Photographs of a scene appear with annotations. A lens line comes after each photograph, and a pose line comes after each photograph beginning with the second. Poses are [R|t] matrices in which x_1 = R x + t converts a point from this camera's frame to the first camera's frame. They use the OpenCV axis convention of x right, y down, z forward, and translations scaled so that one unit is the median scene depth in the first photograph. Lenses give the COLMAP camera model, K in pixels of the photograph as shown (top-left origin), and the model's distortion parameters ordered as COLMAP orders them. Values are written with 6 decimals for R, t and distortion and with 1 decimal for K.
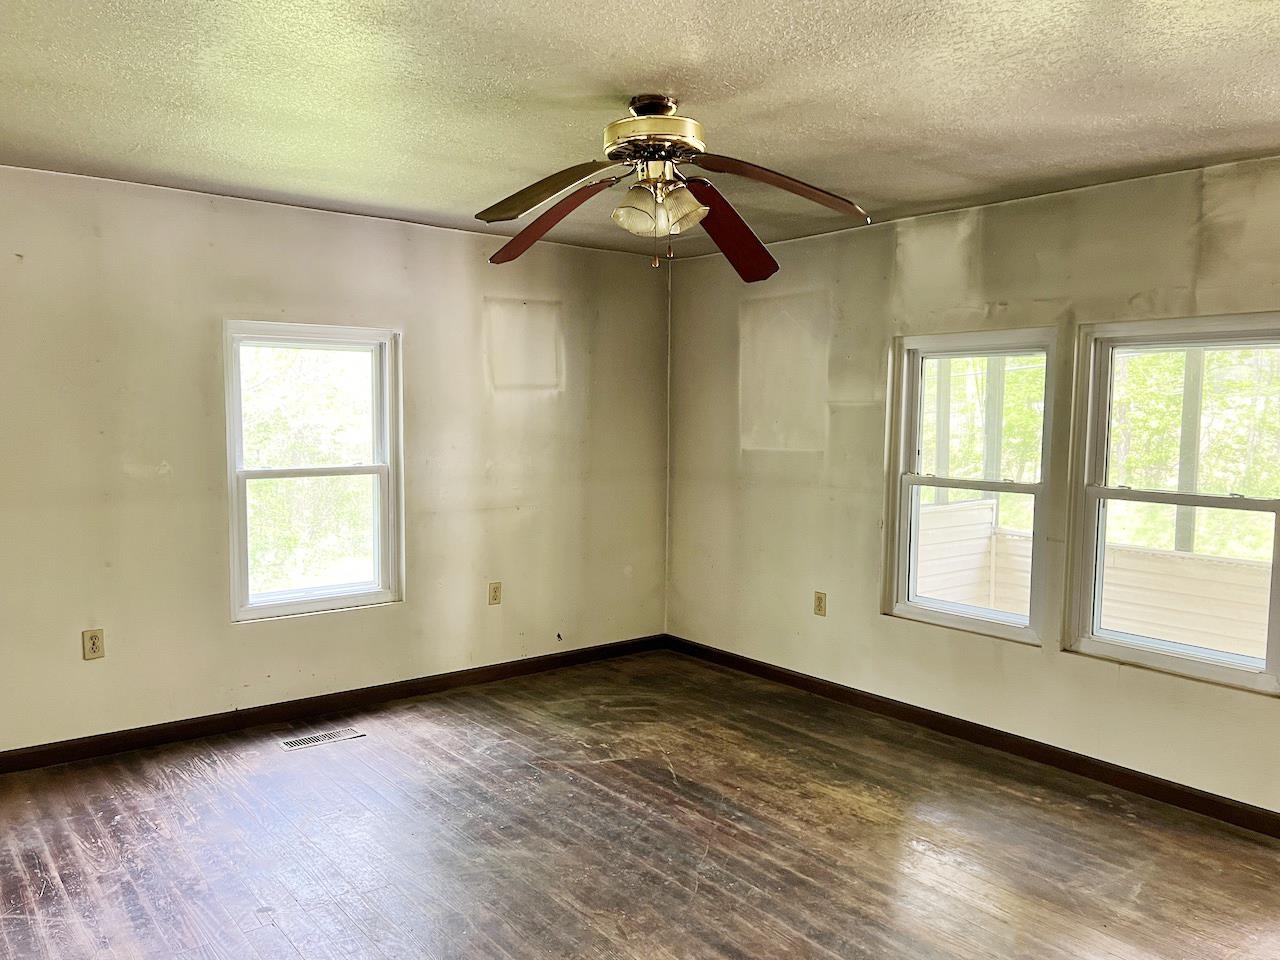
lens RADIAL K [[972.1, 0, 641.7], [0, 972.1, 481.8], [0, 0, 1]] dist [0.059686, -0.048879]
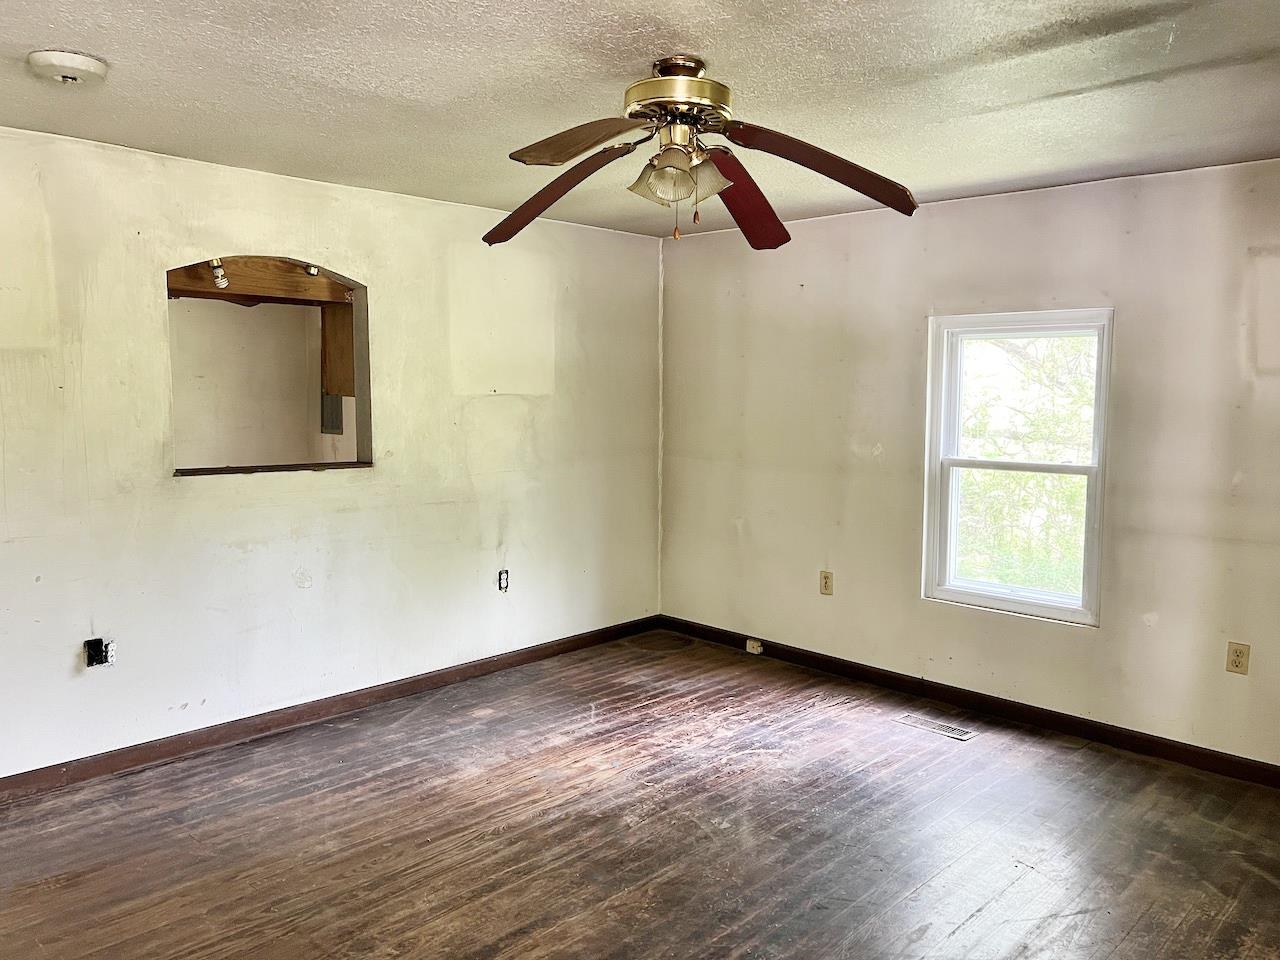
lens RADIAL K [[972.1, 0, 647.3], [0, 972.1, 481.5], [0, 0, 1]] dist [0.059686, -0.048879]
pose [[0.134733, 0.086620, -0.987089, 0.716079], [-0.091249, 0.993023, 0.074686, -0.043229], [0.986671, 0.080008, 0.141697, 0.642916]]
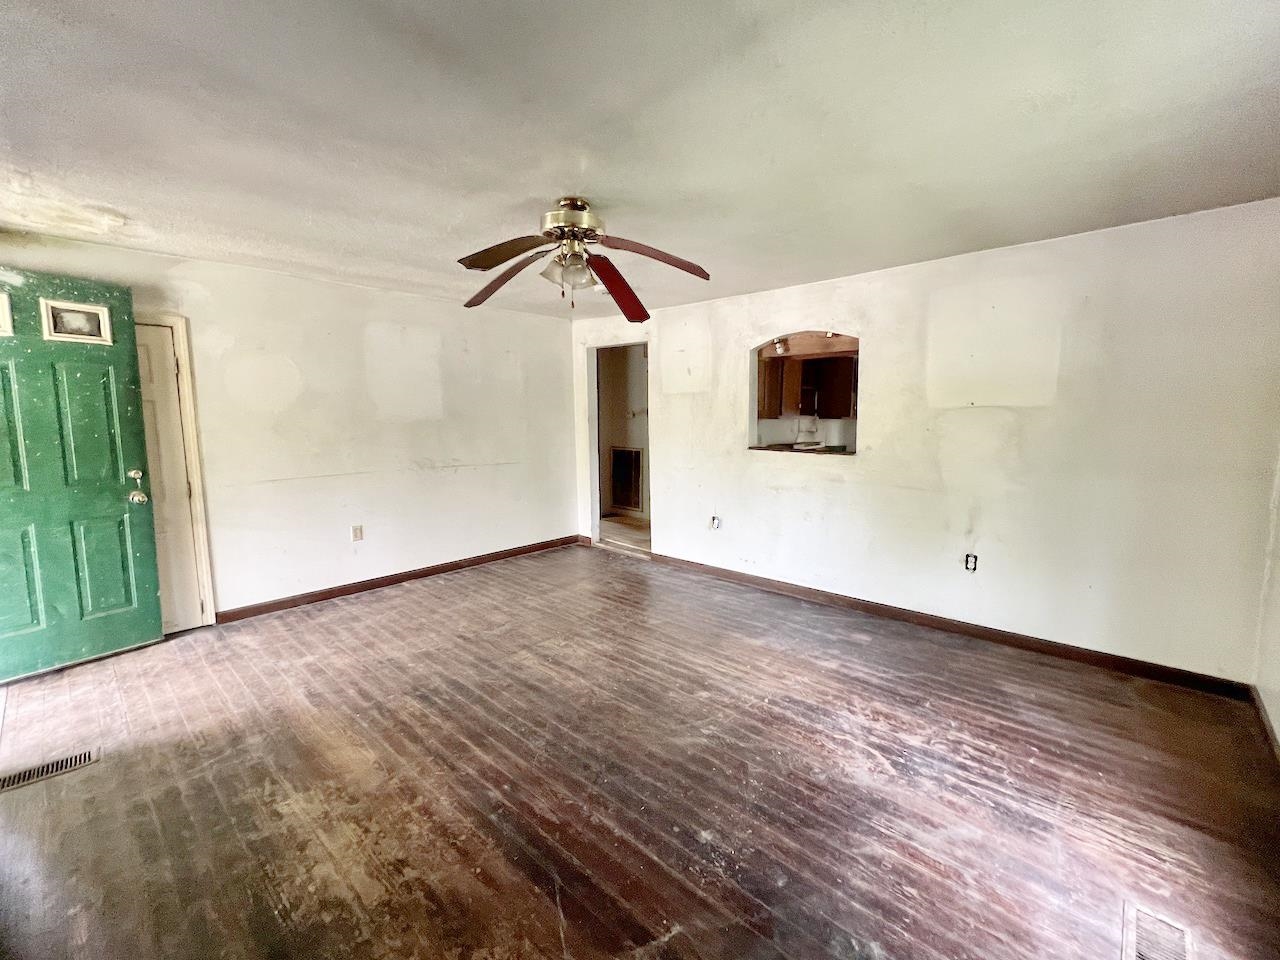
lens RADIAL K [[541.6, 0, 630.9], [0, 541.6, 474.9], [0, 0, 1]] dist [0.002768, -0.000764]
pose [[-0.989862, 0.010254, -0.141665, 0.036023], [-0.017425, 0.981090, 0.192766, -0.095349], [0.140963, 0.193280, -0.970965, 1.433140]]
